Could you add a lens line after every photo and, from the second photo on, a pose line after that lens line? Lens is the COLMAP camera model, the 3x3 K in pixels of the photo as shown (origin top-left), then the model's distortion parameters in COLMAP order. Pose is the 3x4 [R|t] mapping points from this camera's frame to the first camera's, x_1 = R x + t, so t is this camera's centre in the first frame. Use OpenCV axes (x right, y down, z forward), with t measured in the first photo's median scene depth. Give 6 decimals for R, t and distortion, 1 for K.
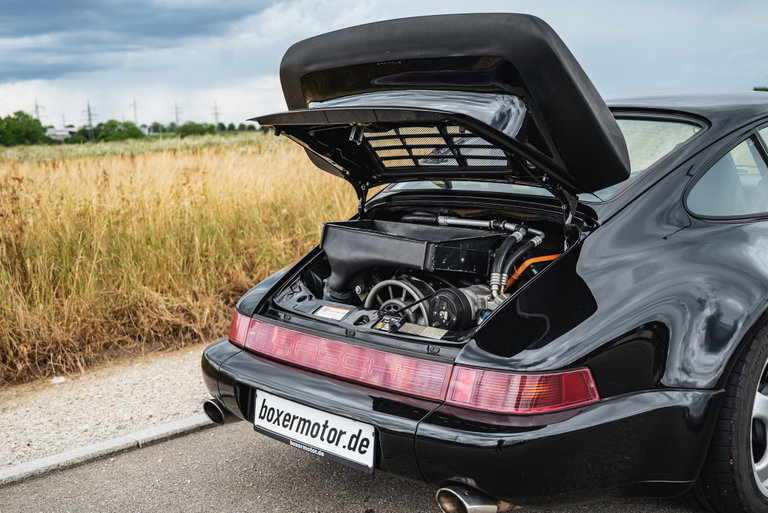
lens RADIAL K [[903.7, 0, 382.4], [0, 903.7, 252.9], [0, 0, 1]] dist [-0.005627, 0.015816]
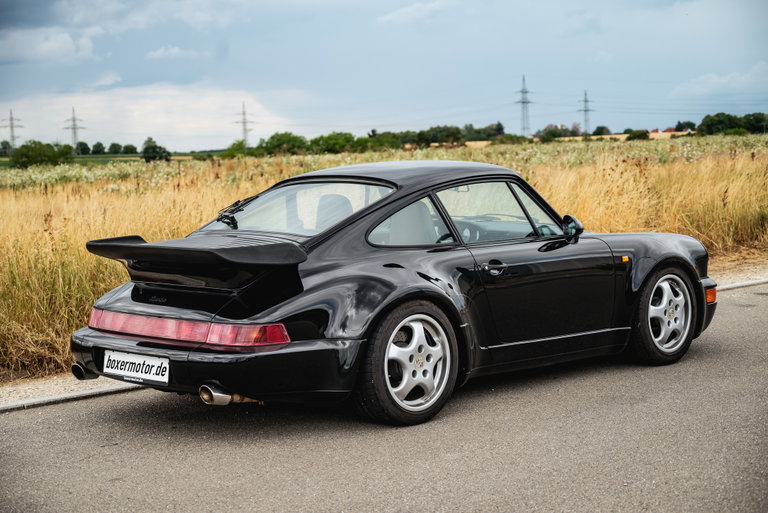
lens RADIAL K [[1407.7, 0, 383.4], [0, 1407.7, 258.0], [0, 0, 1]] dist [0.011313, 0.064845]
pose [[0.999372, 0.001256, 0.035421, 0.285595], [0.000951, 0.998063, -0.062202, 0.148996], [-0.035431, 0.062197, 0.997435, -1.638170]]
